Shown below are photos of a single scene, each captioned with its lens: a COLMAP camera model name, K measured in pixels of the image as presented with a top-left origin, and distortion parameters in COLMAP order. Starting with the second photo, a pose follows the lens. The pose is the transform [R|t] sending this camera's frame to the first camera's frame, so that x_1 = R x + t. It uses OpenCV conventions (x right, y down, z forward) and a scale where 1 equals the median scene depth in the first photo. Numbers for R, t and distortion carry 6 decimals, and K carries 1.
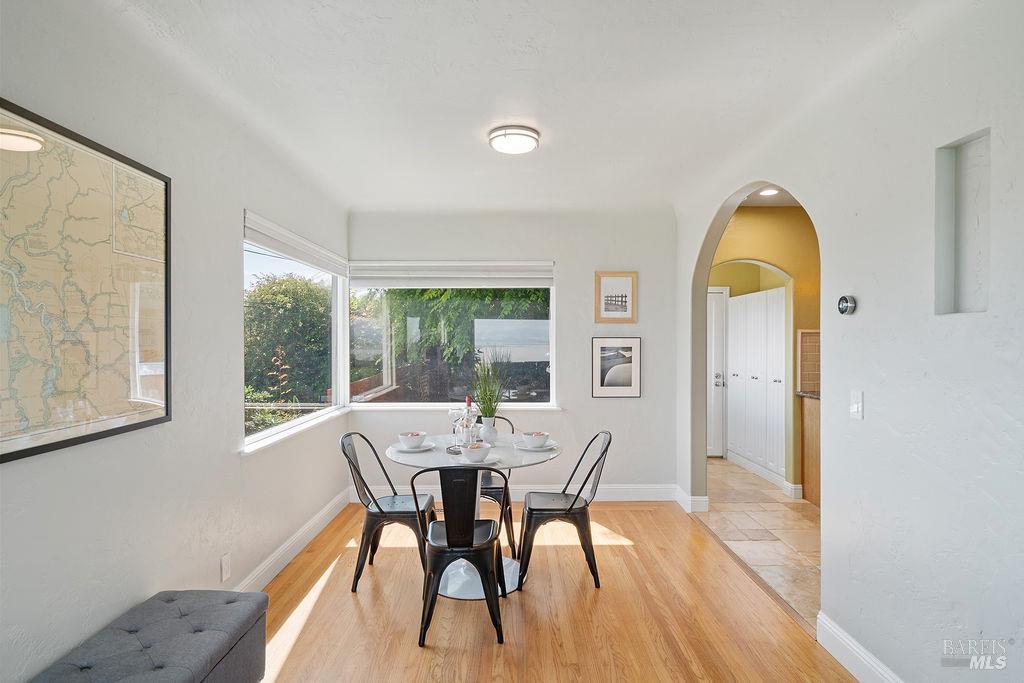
lens RADIAL K [[536.1, 0, 510.3], [0, 536.1, 345.2], [0, 0, 1]] dist [0.002191, 0.000806]
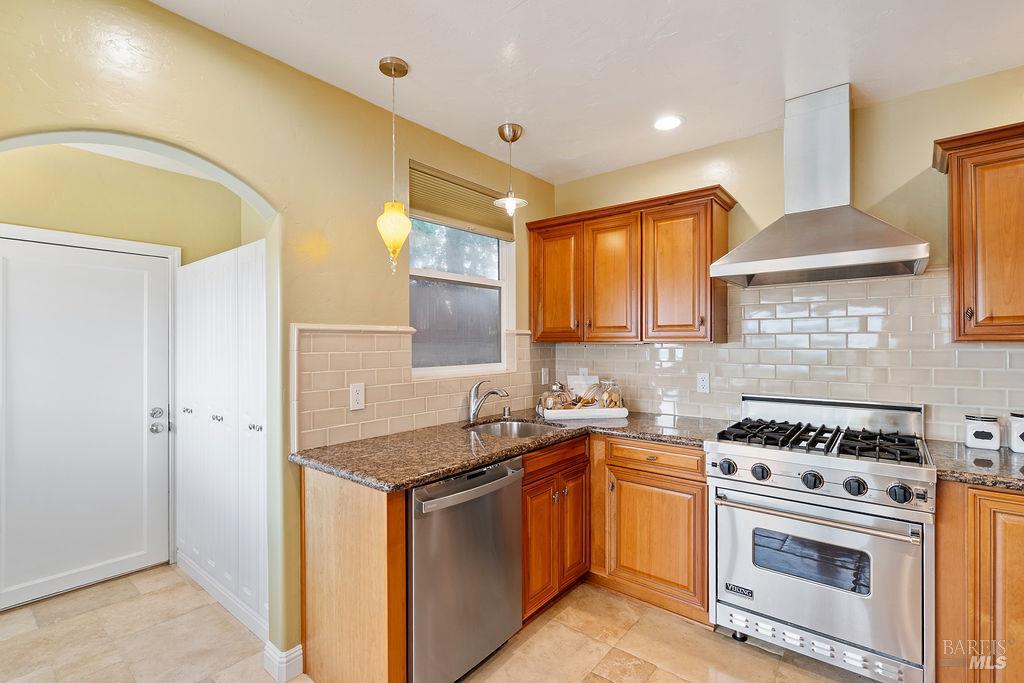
lens RADIAL K [[463.3, 0, 514.5], [0, 463.3, 342.6], [0, 0, 1]] dist [-0.006948, 0.003440]
pose [[0.627880, -0.000742, 0.778310, 0.342659], [0.009333, 0.999935, -0.006577, -0.007367], [-0.778254, 0.011394, 0.627846, 0.591543]]
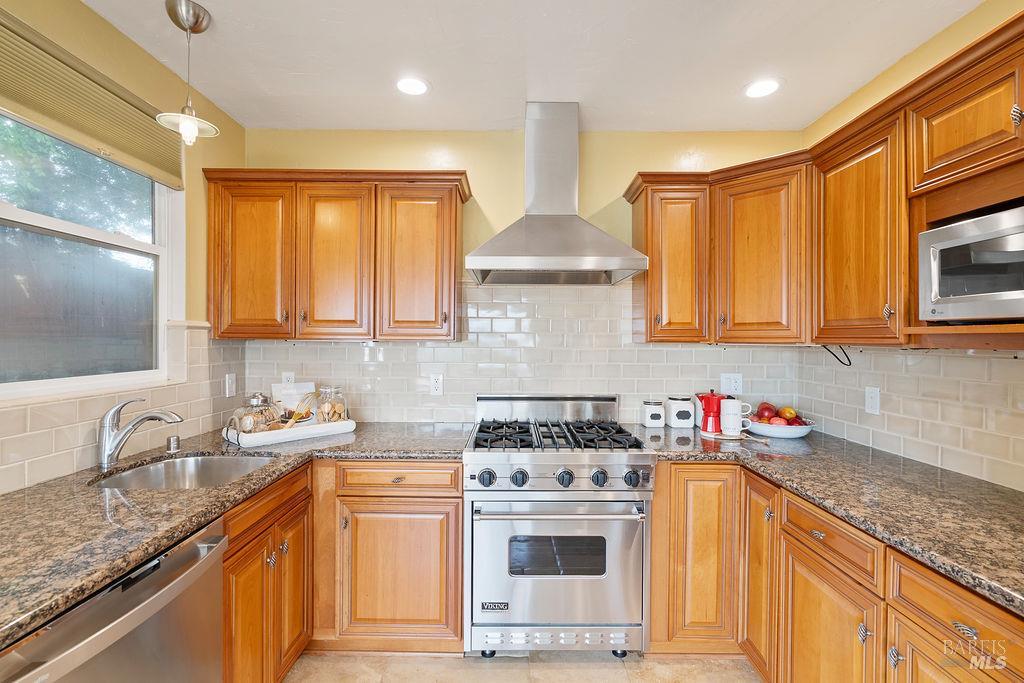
lens RADIAL K [[463.3, 0, 512.0], [0, 463.3, 343.5], [0, 0, 1]] dist [-0.006948, 0.003440]
pose [[0.001100, -0.006916, 0.999975, 0.409382], [0.003411, 0.999970, 0.006912, -0.009539], [-0.999994, 0.003403, 0.001123, 0.688018]]
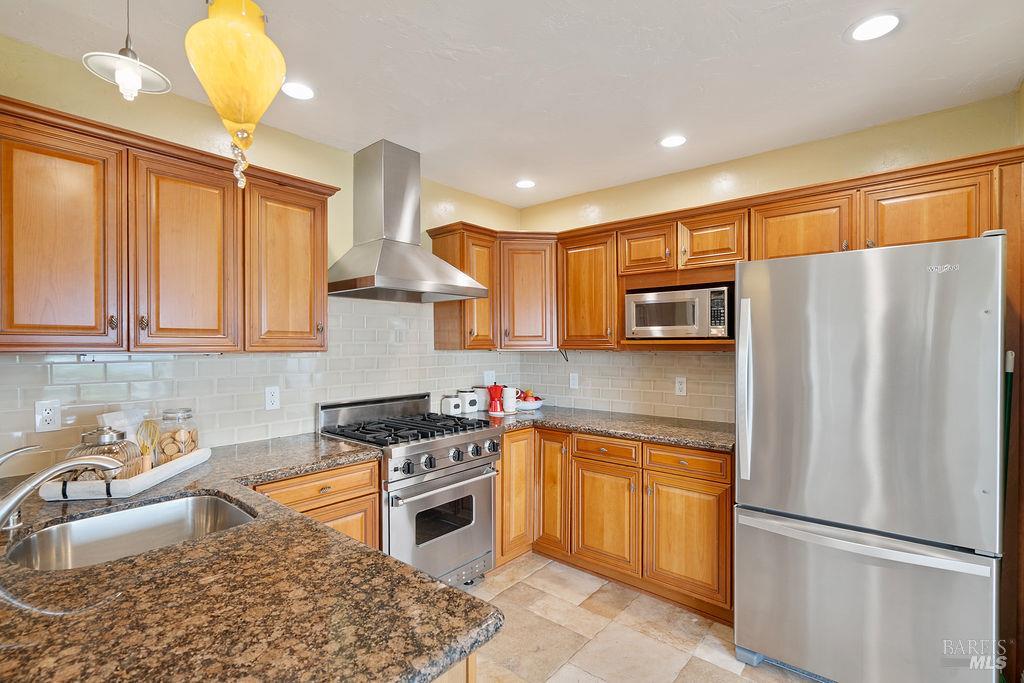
lens RADIAL K [[463.3, 0, 512.7], [0, 463.3, 349.2], [0, 0, 1]] dist [-0.006948, 0.003440]
pose [[-0.754277, -0.000455, 0.656556, 0.418616], [0.011463, 0.999838, 0.013862, -0.016190], [-0.656456, 0.017982, -0.754150, 0.994410]]
